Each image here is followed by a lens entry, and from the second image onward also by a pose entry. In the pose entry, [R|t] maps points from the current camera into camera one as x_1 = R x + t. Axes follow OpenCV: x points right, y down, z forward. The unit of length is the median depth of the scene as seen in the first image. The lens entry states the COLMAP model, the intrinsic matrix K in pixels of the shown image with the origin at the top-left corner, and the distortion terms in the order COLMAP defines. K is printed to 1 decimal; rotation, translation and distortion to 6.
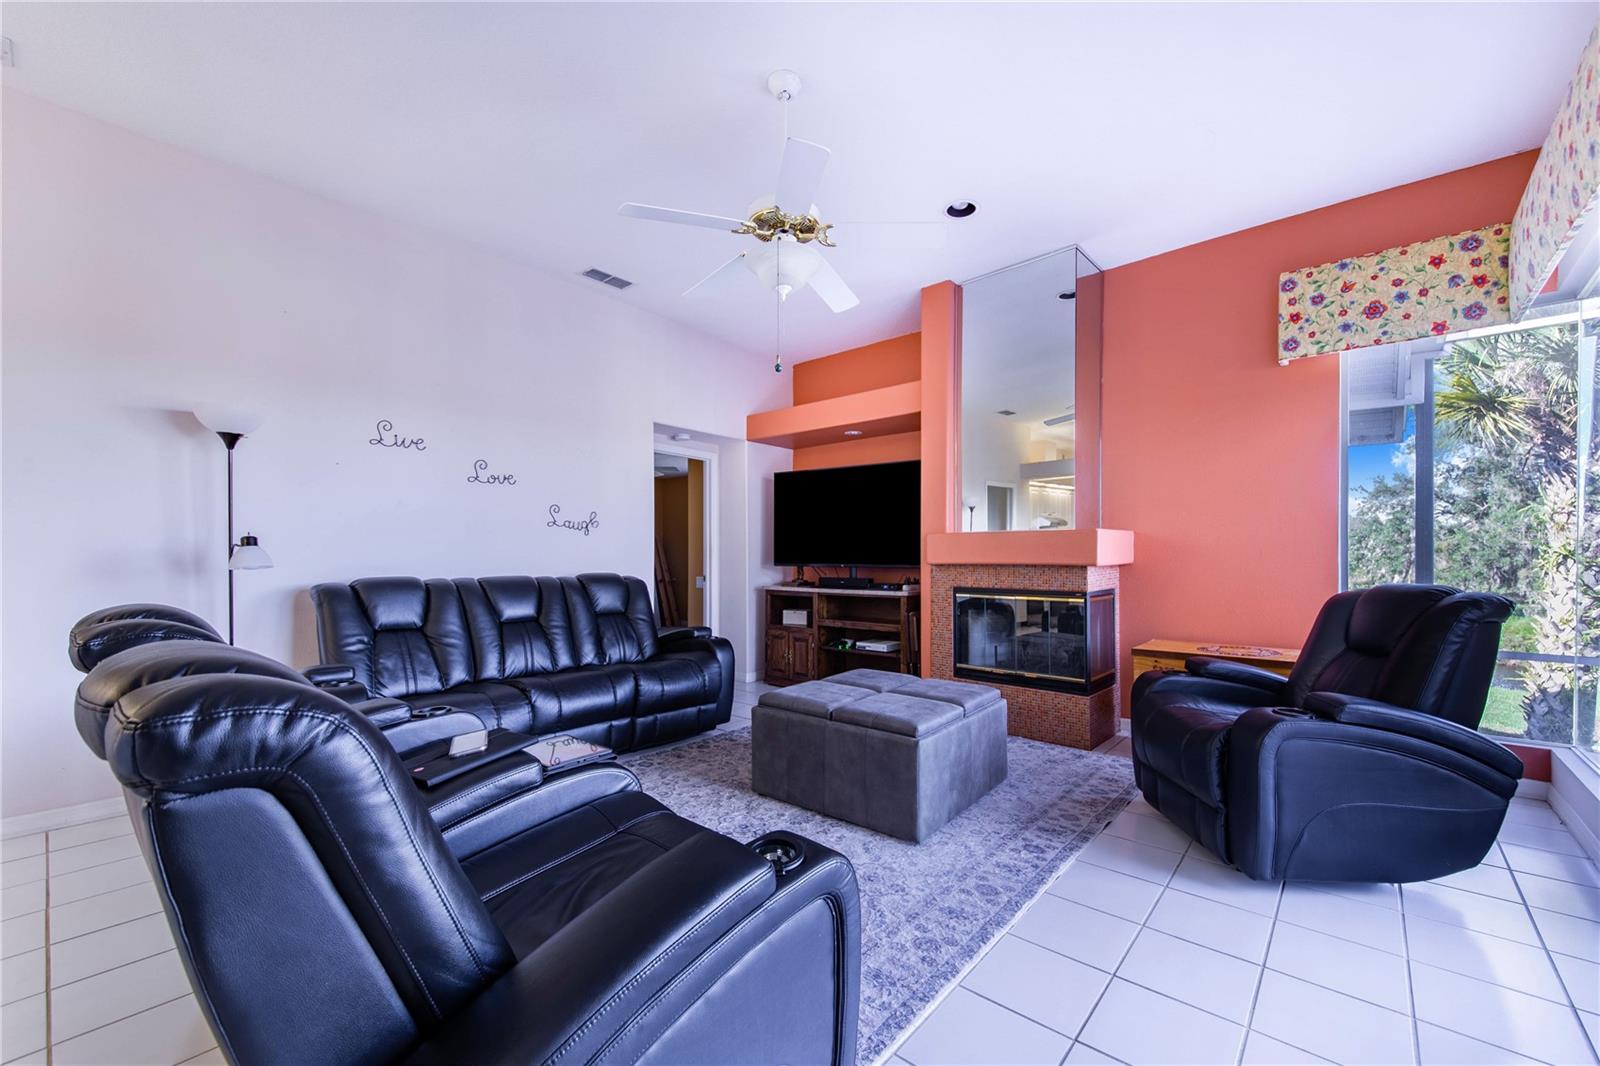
lens RADIAL K [[628.1, 0, 829.6], [0, 628.1, 568.6], [0, 0, 1]] dist [0.017250, -0.005589]
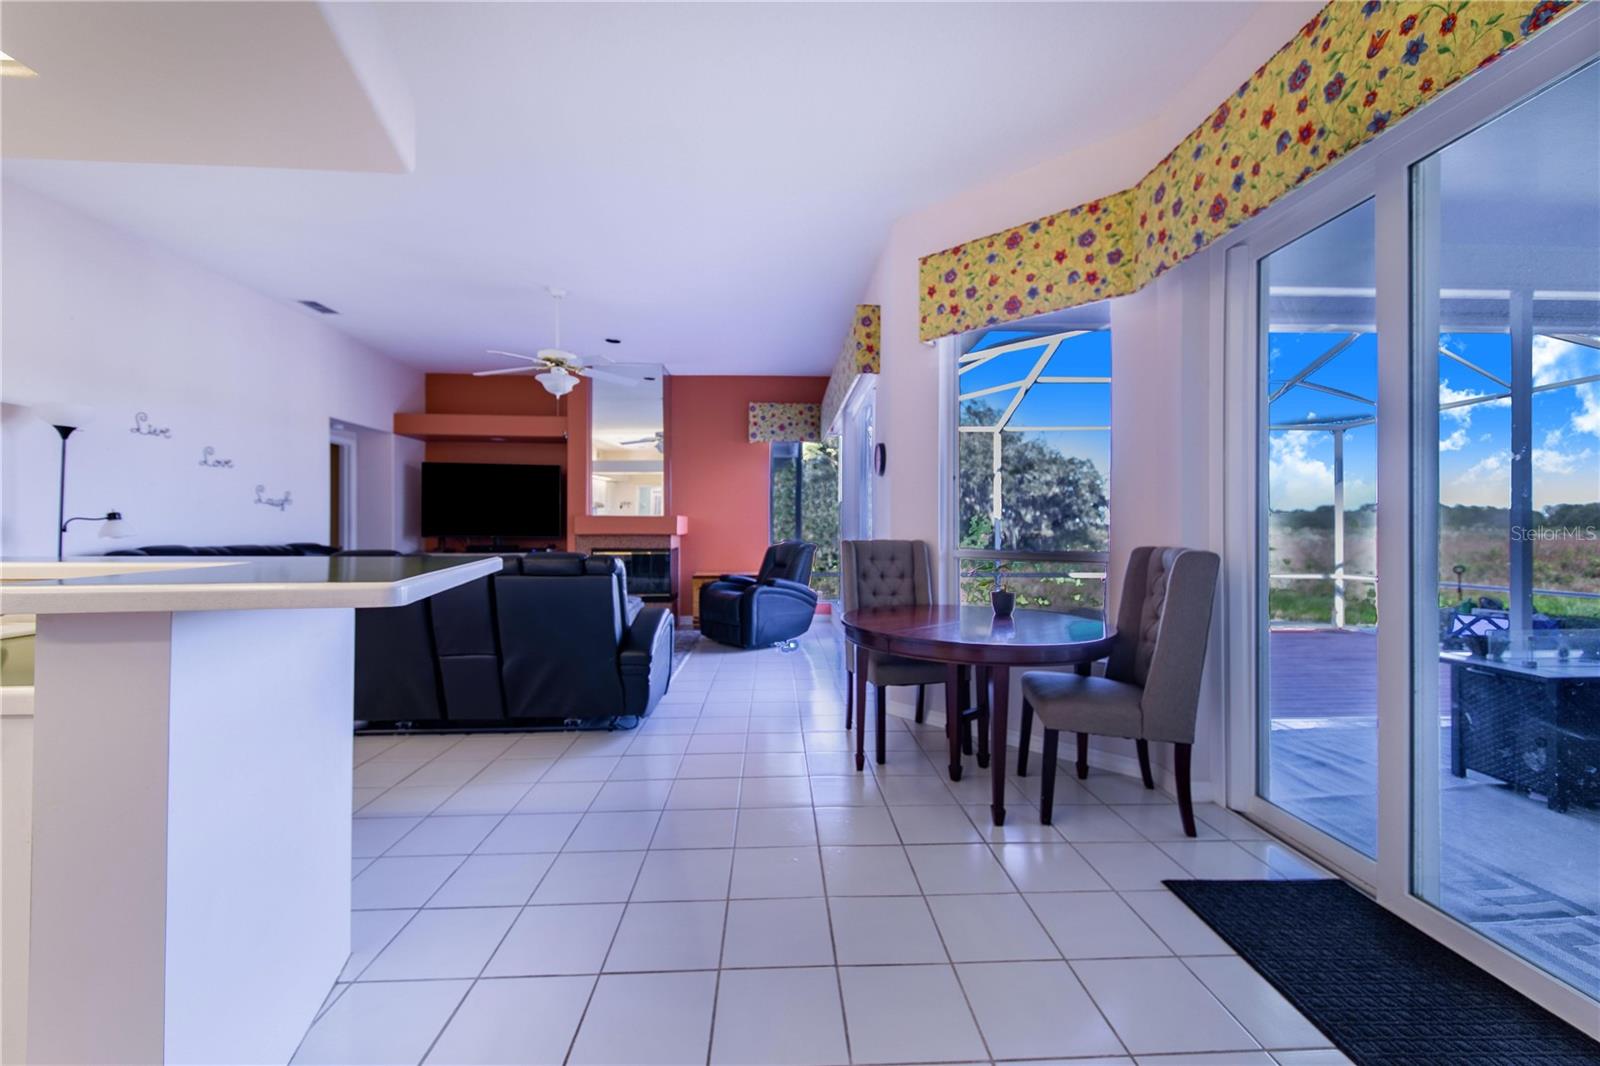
lens RADIAL K [[628.1, 0, 825.9], [0, 628.1, 528.2], [0, 0, 1]] dist [0.017250, -0.005589]
pose [[0.717686, 0.006807, 0.696333, -0.547342], [0.009435, 0.999765, -0.019497, 0.015048], [-0.696303, 0.020563, 0.717454, -0.658460]]
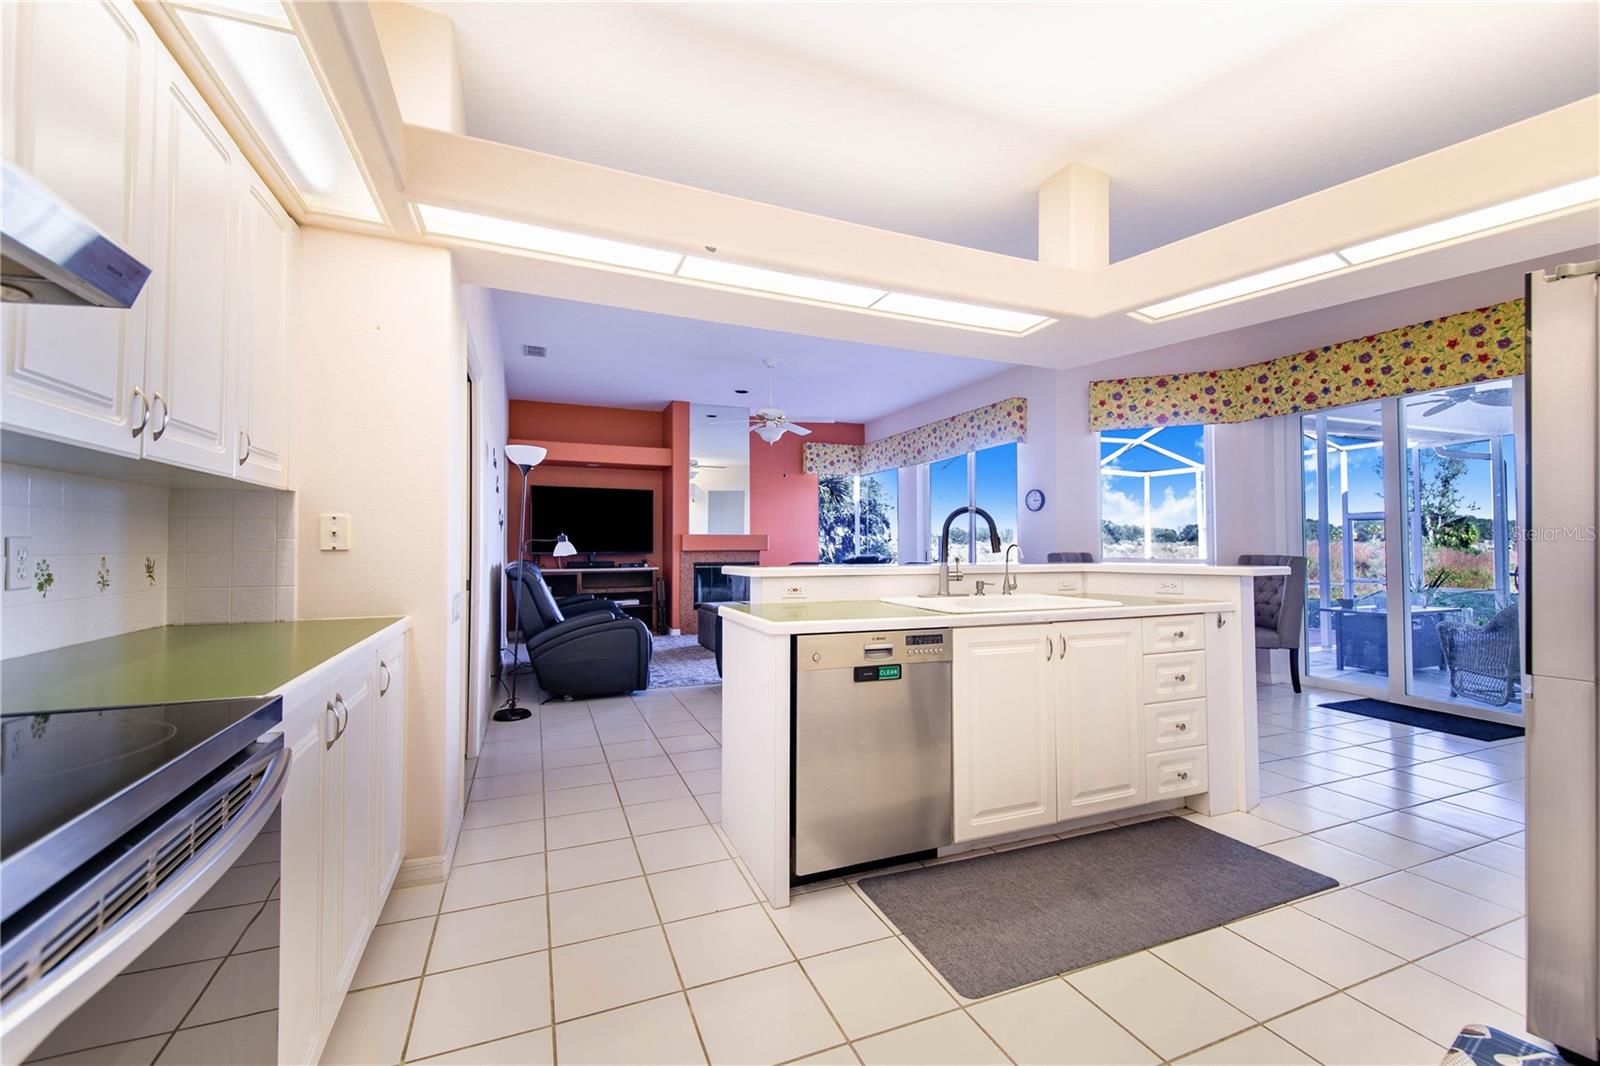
lens RADIAL K [[628.1, 0, 819.8], [0, 628.1, 537.3], [0, 0, 1]] dist [0.017250, -0.005589]
pose [[0.444049, 0.015369, 0.895871, -1.430434], [0.016935, 0.999530, -0.025541, 0.002659], [-0.895842, 0.026513, 0.443580, -0.178067]]
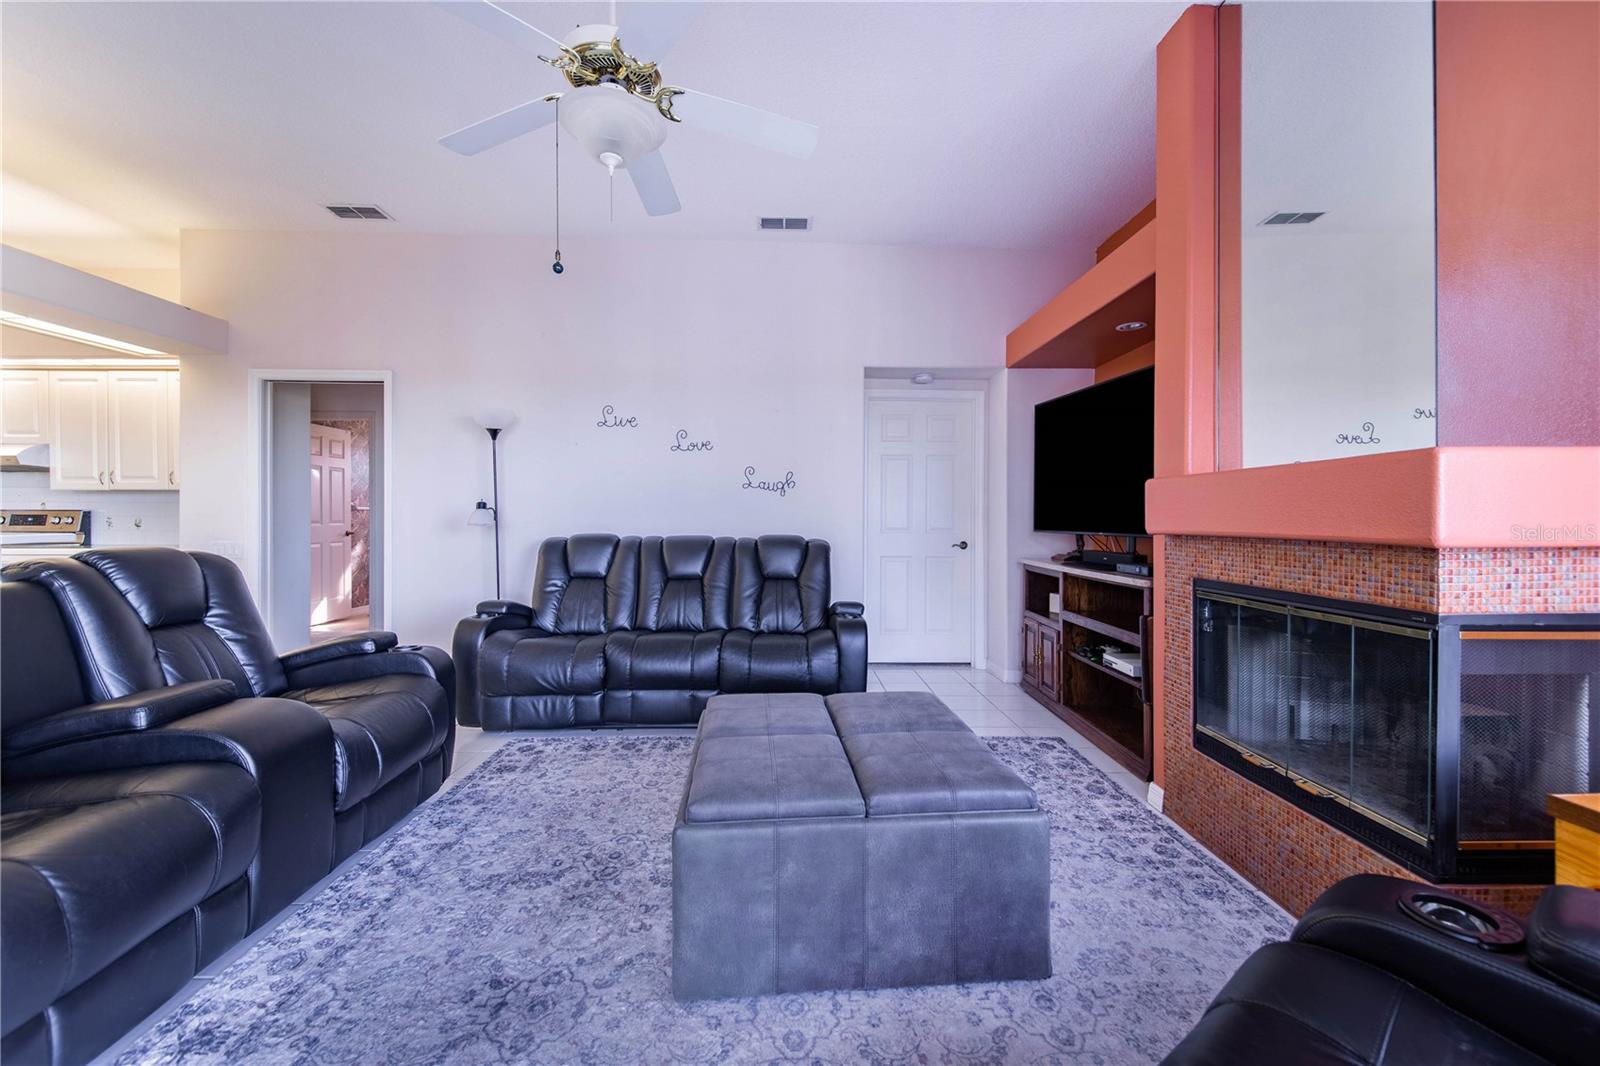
lens RADIAL K [[628.1, 0, 797.8], [0, 628.1, 530.1], [0, 0, 1]] dist [0.017250, -0.005589]
pose [[0.661029, 0.018652, -0.750128, 0.406316], [-0.020208, 0.999771, 0.007052, -0.008695], [0.750088, 0.010497, 0.661255, 0.424757]]
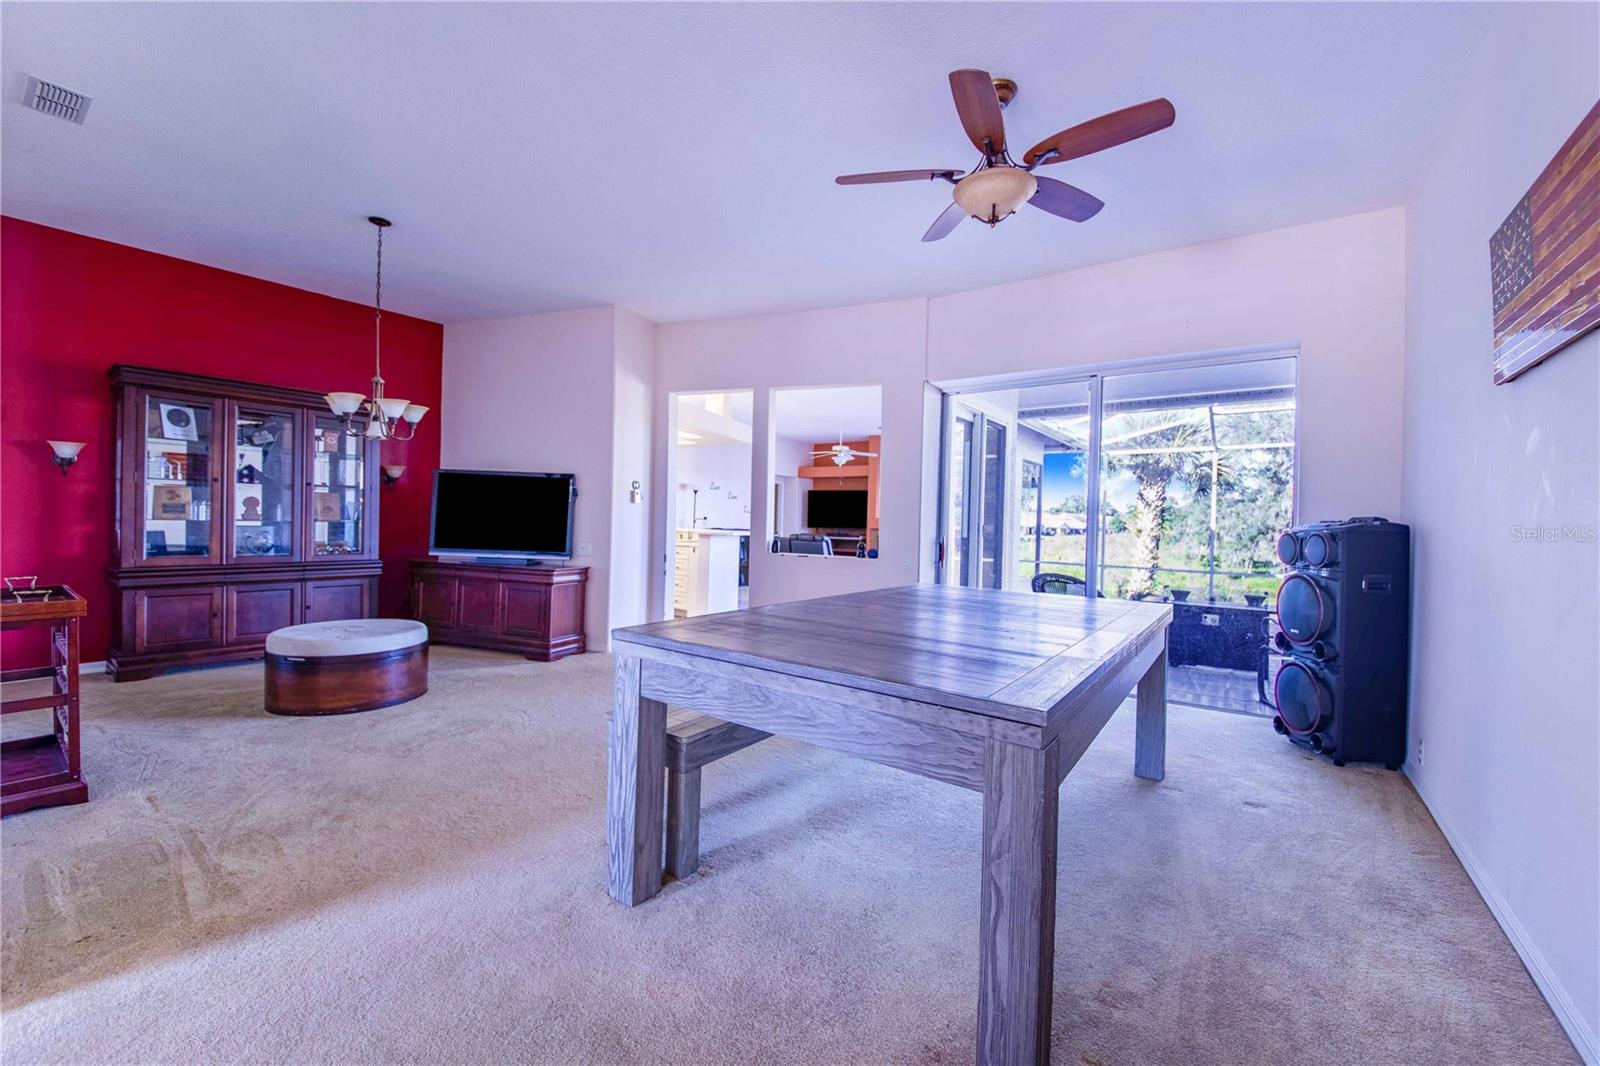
lens RADIAL K [[628.1, 0, 813.0], [0, 628.1, 525.1], [0, 0, 1]] dist [0.017250, -0.005589]
pose [[0.995076, 0.024120, 0.096136, -0.437015], [-0.022835, 0.999635, -0.014453, 0.028828], [-0.096450, 0.012187, 0.995263, -2.137540]]
